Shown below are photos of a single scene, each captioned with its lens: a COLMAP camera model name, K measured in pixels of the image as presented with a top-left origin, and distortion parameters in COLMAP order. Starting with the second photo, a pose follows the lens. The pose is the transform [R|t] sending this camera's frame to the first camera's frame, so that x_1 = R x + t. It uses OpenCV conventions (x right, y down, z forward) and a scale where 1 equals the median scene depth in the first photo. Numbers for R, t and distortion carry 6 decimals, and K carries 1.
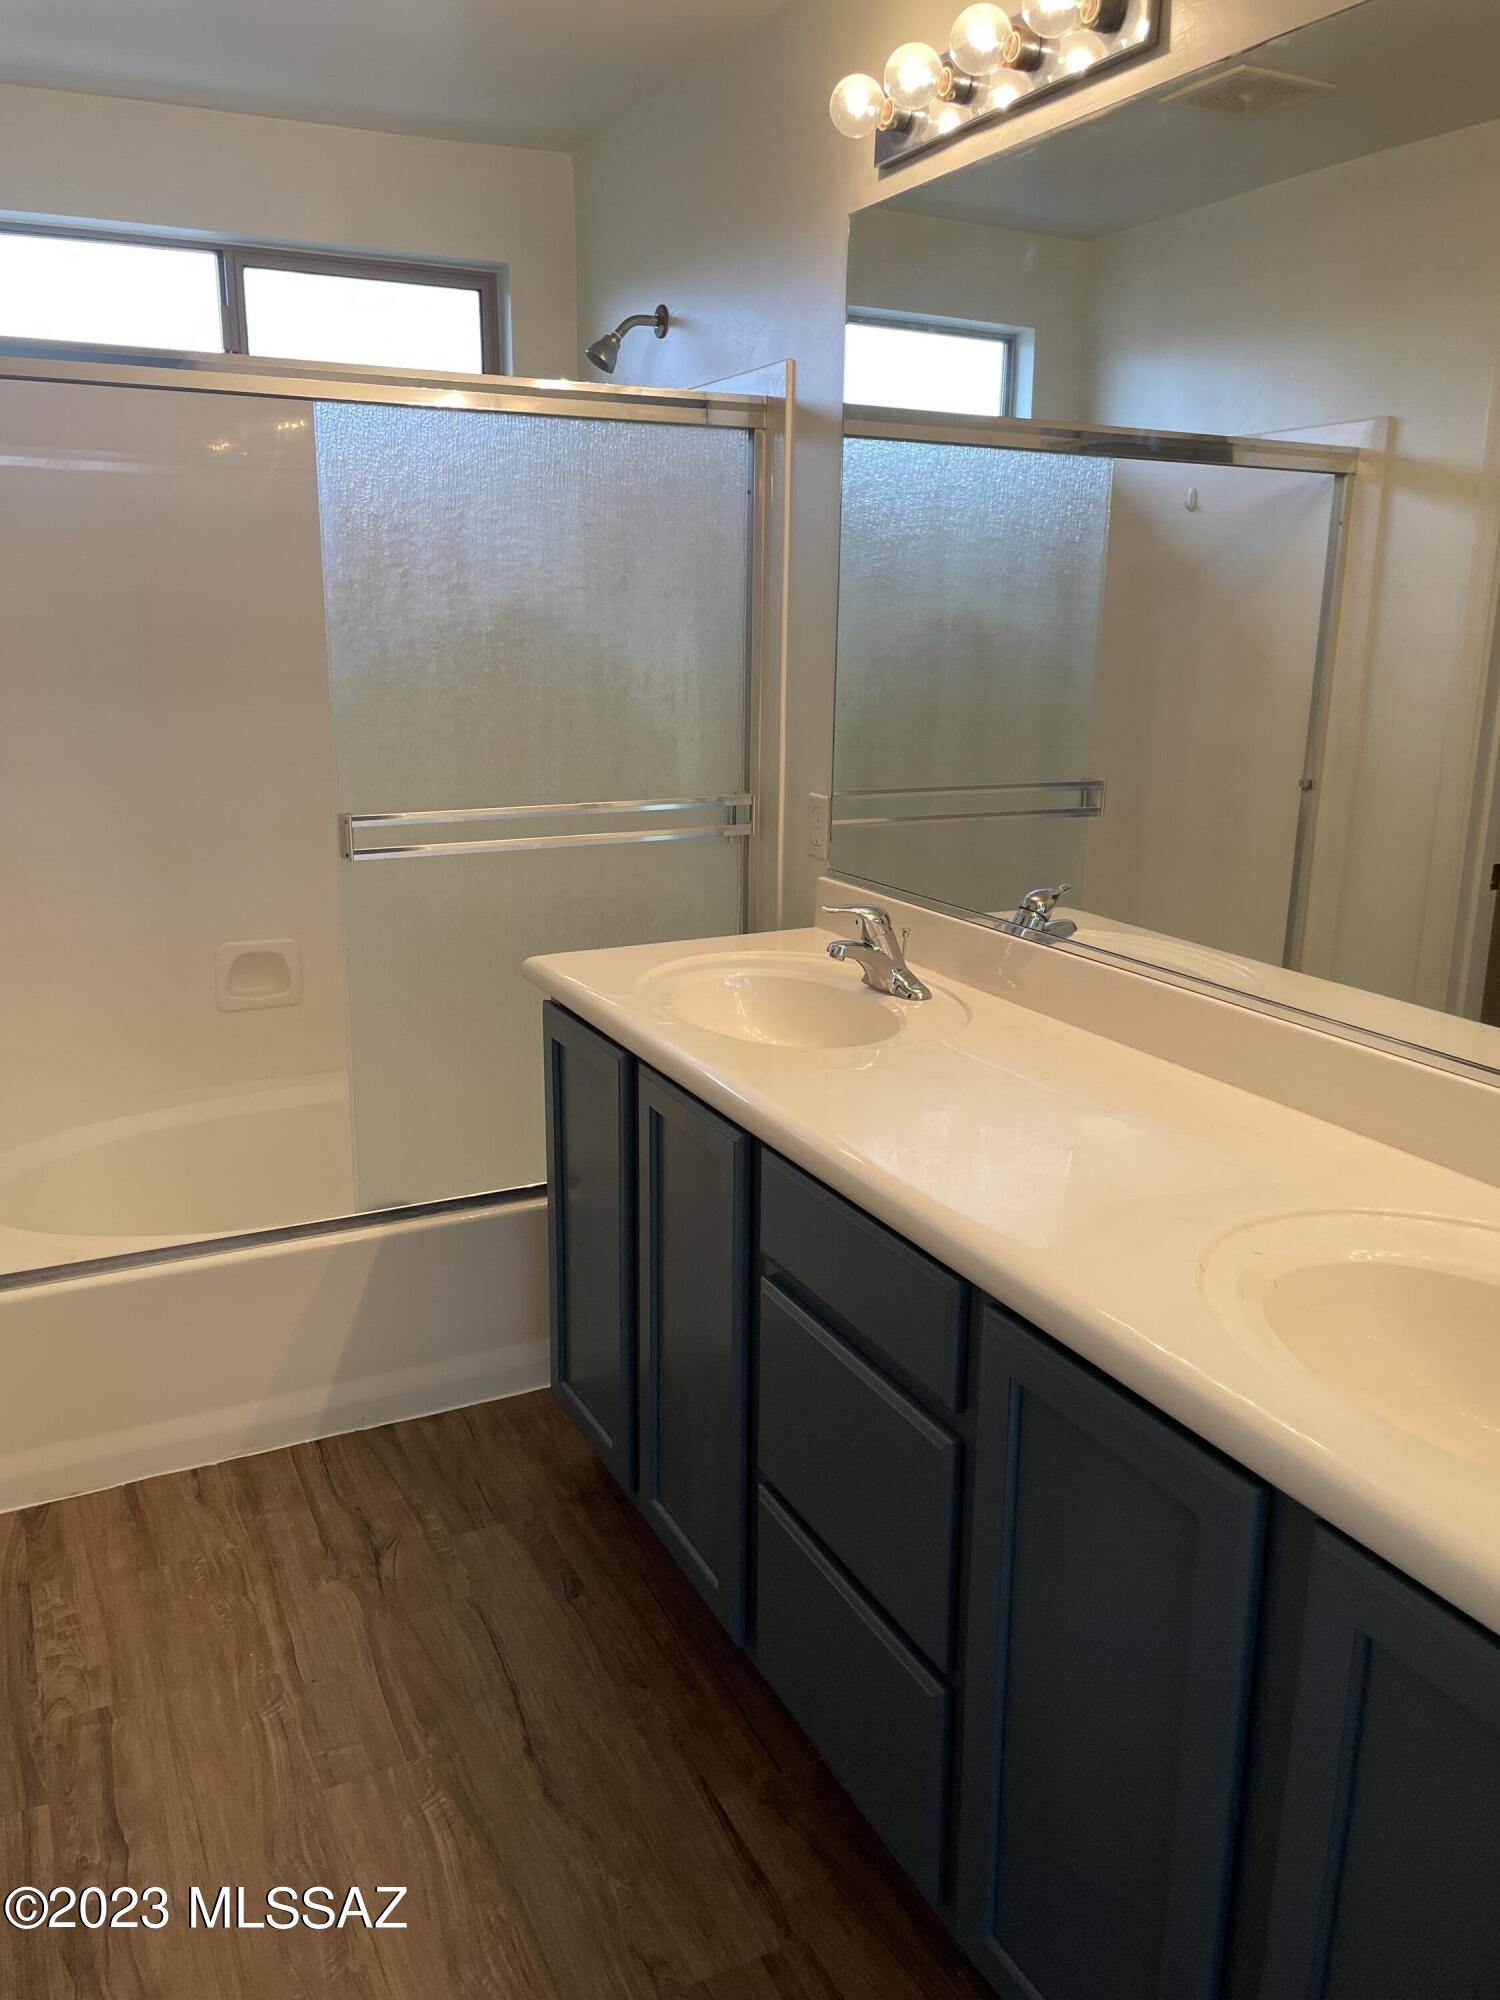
lens RADIAL K [[1509.9, 0, 736.4], [0, 1509.9, 982.3], [0, 0, 1]] dist [0.088948, -0.111615]
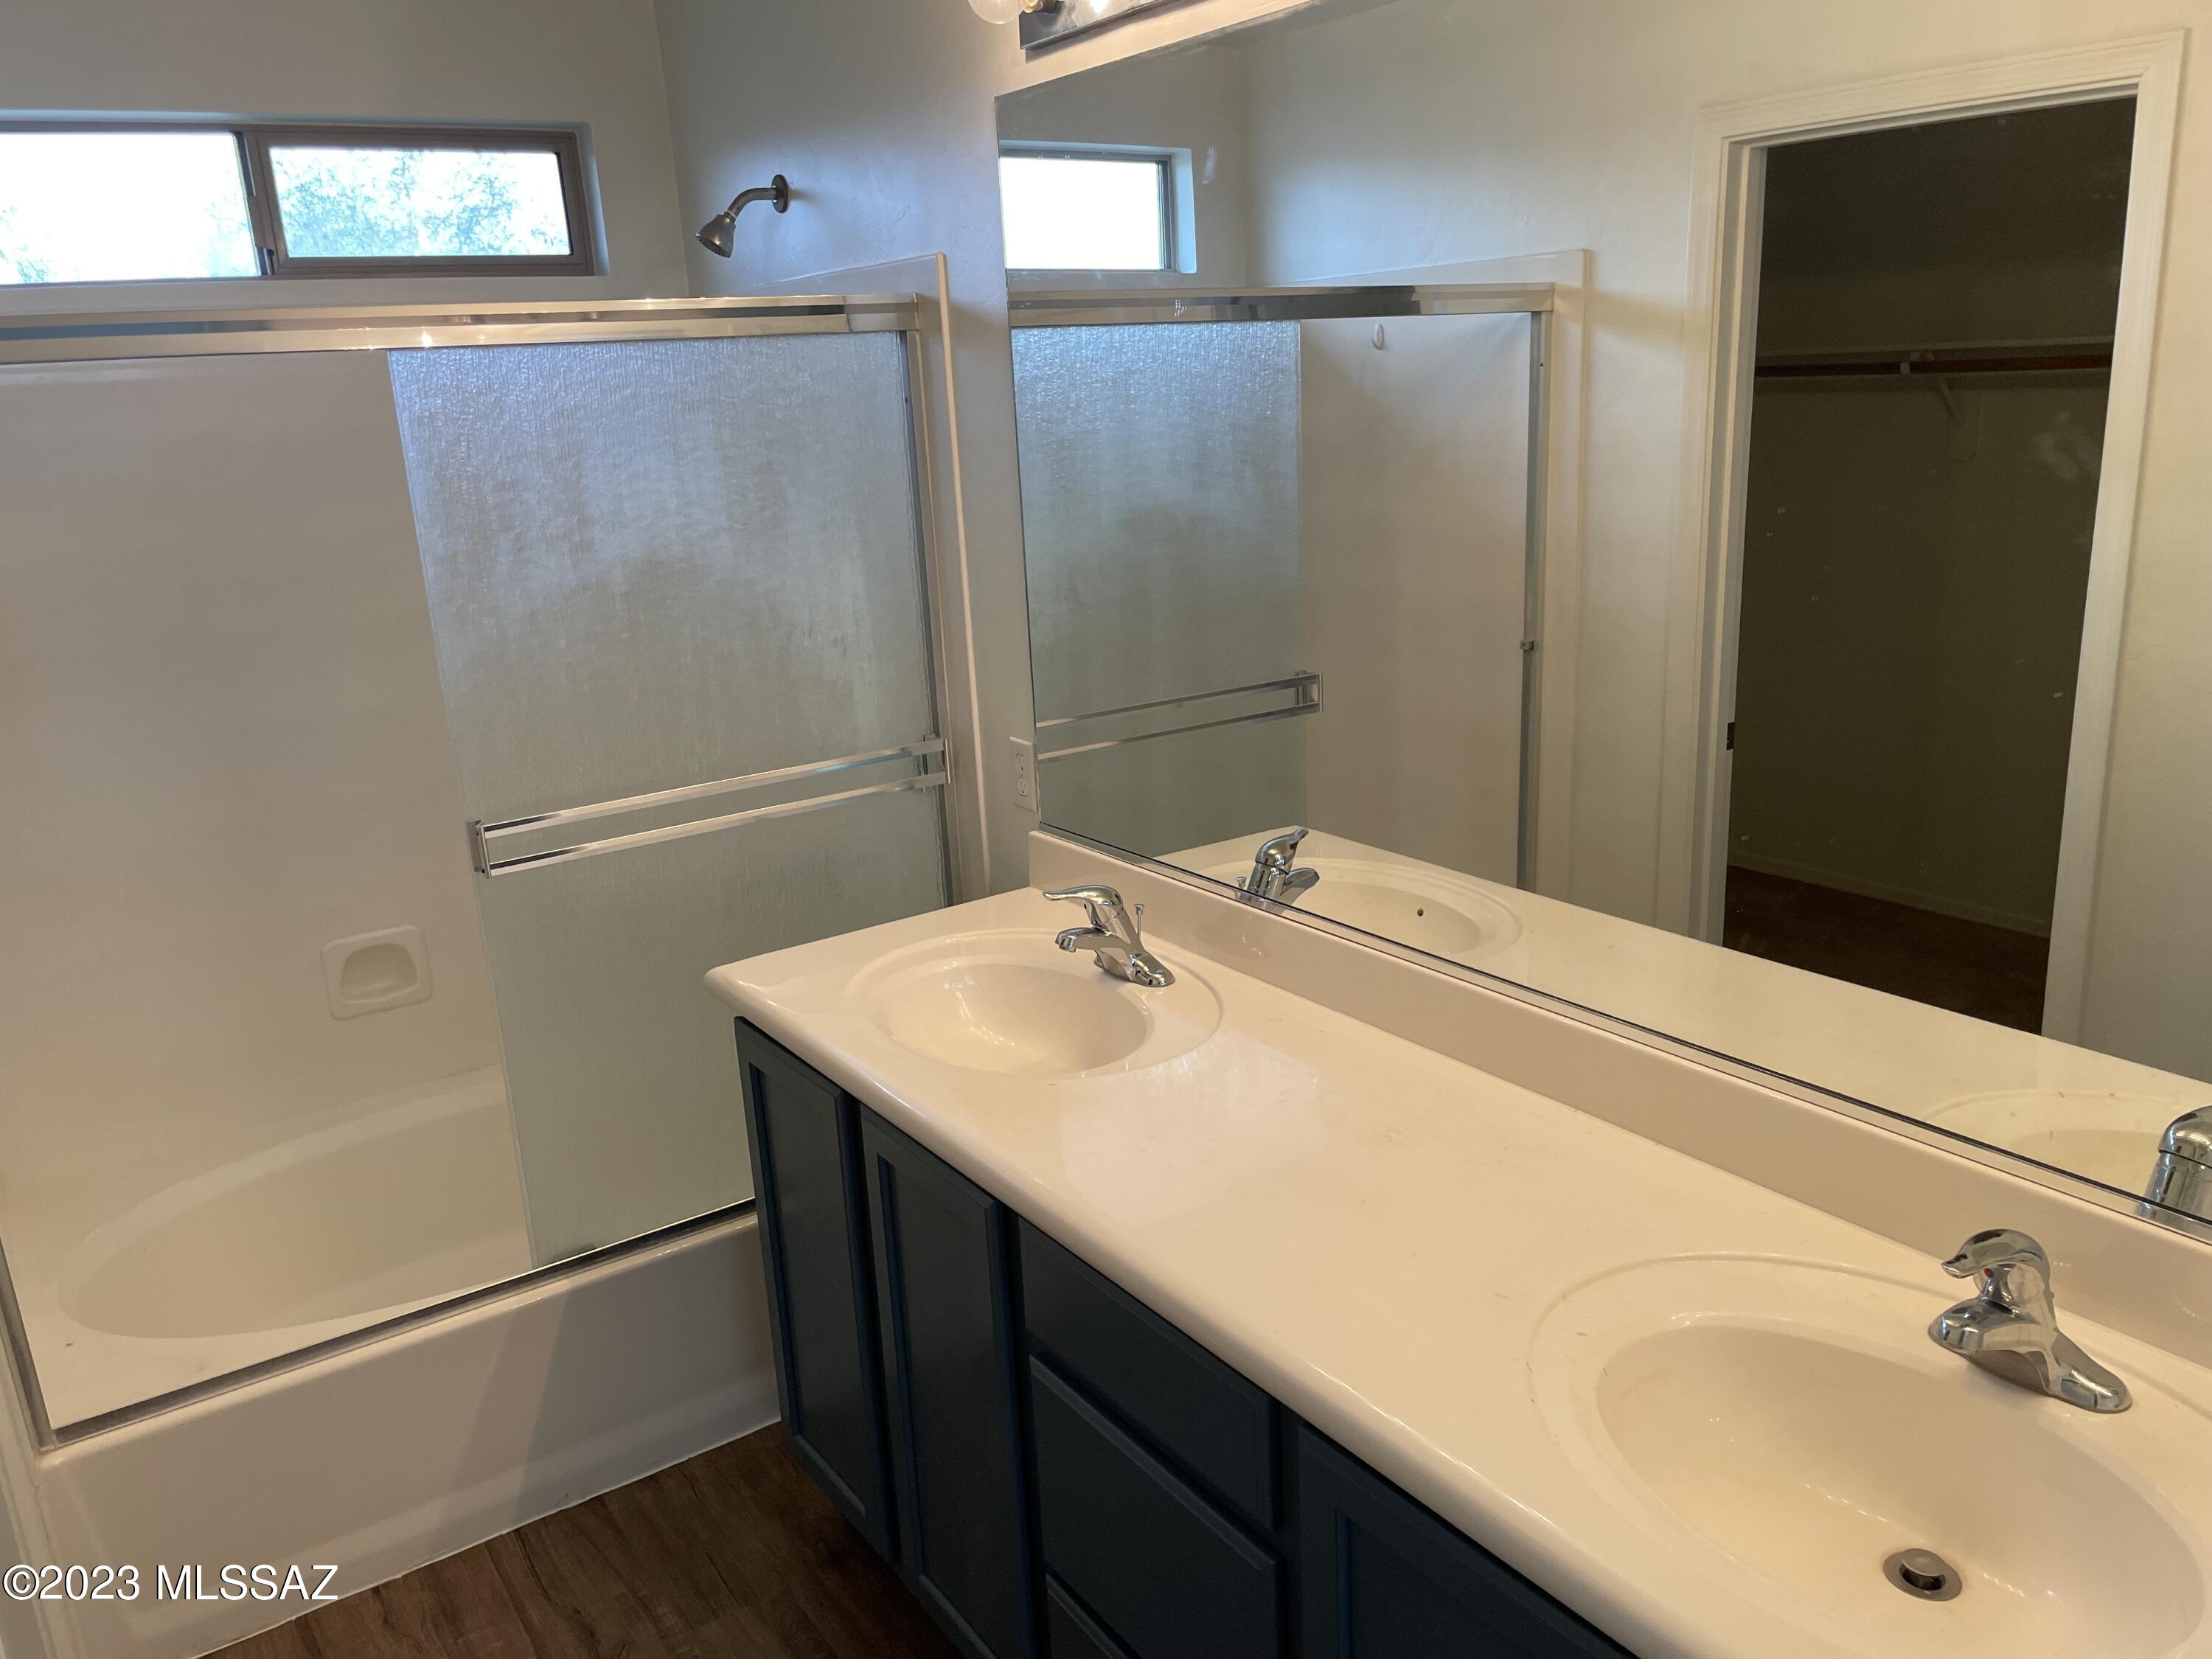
lens RADIAL K [[1669.9, 0, 1088.7], [0, 1669.9, 846.5], [0, 0, 1]] dist [0.088948, -0.111615]
pose [[0.989064, -0.097770, 0.110427, -0.020206], [0.093556, 0.994697, 0.042732, -0.098925], [-0.114020, -0.031934, 0.992965, 0.013876]]
